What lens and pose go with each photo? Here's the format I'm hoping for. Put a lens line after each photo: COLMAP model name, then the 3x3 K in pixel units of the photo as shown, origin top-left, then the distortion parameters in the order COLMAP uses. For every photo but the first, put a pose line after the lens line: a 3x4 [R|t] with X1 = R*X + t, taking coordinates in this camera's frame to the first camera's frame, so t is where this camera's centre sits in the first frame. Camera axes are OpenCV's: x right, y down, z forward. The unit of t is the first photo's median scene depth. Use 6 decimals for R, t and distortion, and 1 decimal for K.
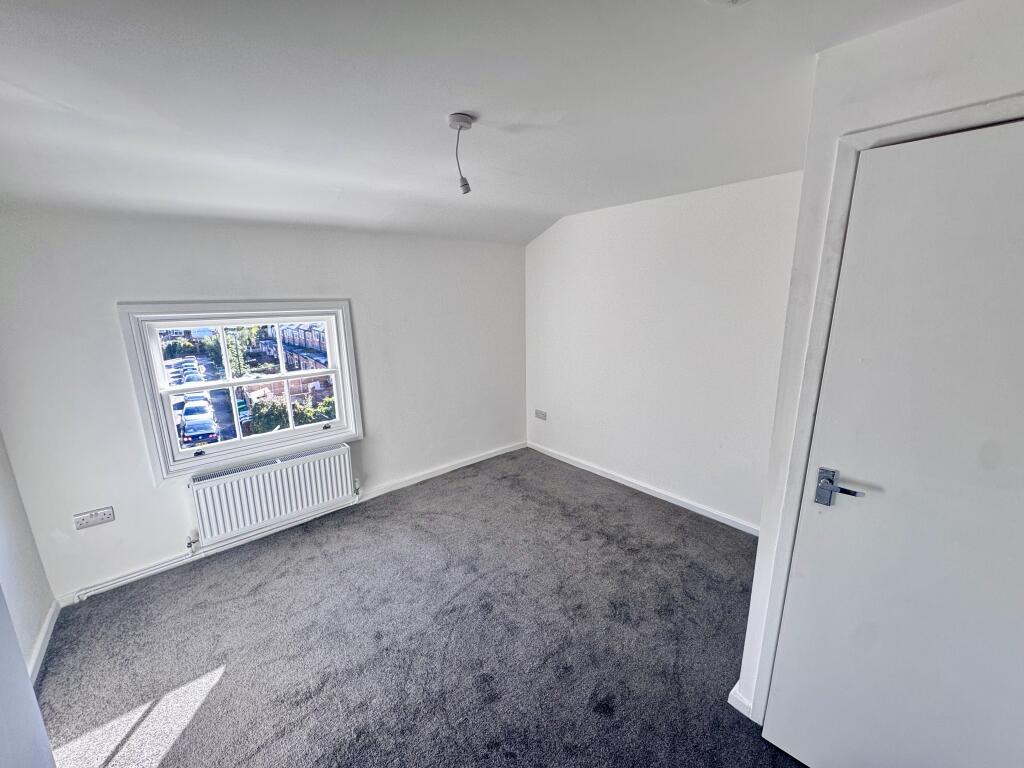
lens RADIAL K [[406.5, 0, 512.1], [0, 406.5, 380.4], [0, 0, 1]] dist [-0.006971, 0.000518]
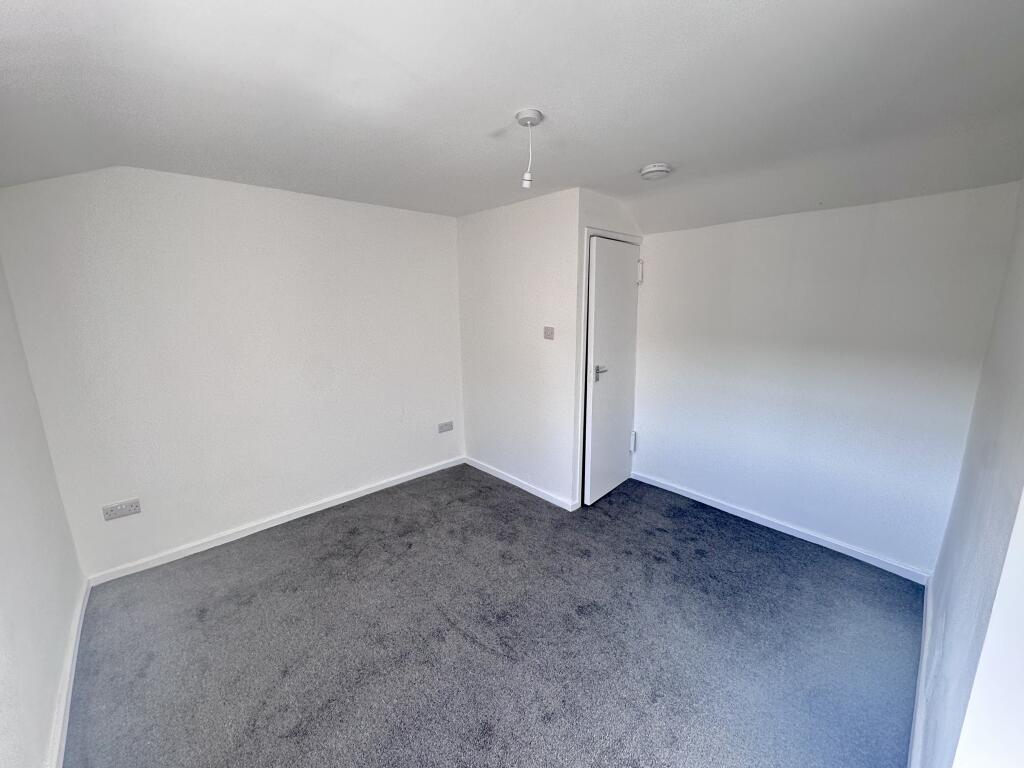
lens RADIAL K [[406.5, 0, 510.6], [0, 406.5, 381.5], [0, 0, 1]] dist [-0.006971, 0.000518]
pose [[-0.025797, -0.191115, 0.981229, -0.808740], [0.215630, 0.957385, 0.192140, -0.137544], [-0.976134, 0.216539, 0.016513, 0.755696]]
